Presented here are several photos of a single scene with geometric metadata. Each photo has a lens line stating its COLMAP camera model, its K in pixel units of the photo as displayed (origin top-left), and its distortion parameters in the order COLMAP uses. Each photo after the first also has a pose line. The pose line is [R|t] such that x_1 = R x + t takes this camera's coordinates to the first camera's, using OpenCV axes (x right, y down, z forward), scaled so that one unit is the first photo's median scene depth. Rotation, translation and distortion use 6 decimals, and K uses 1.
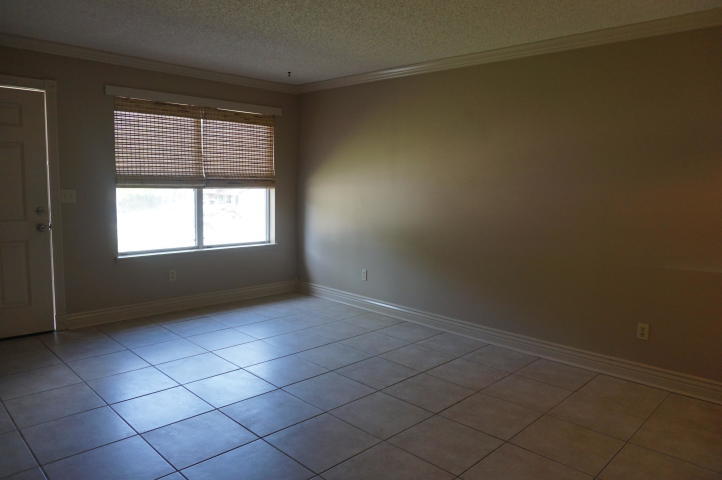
lens RADIAL K [[502.3, 0, 361.0], [0, 502.3, 240.0], [0, 0, 1]] dist [-0.040281, 0.000647]
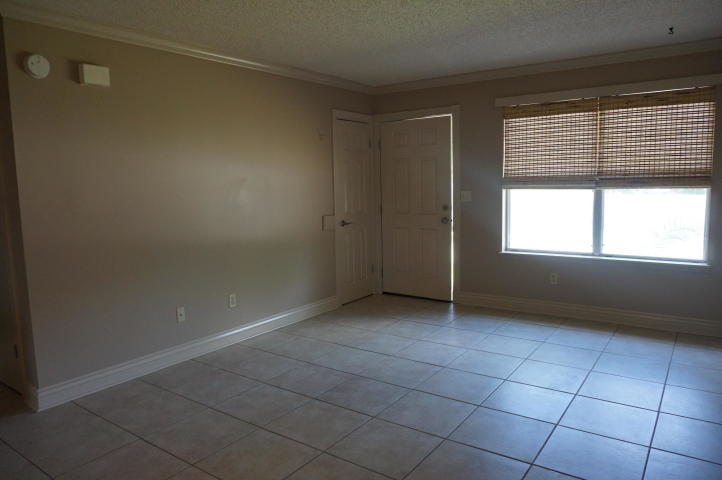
lens RADIAL K [[502.3, 0, 361.0], [0, 502.3, 240.0], [0, 0, 1]] dist [-0.040281, 0.000647]
pose [[0.163522, 0.090758, -0.982356, 0.540159], [-0.086667, 0.993231, 0.077337, -0.049274], [0.982725, 0.072492, 0.170281, 0.484996]]
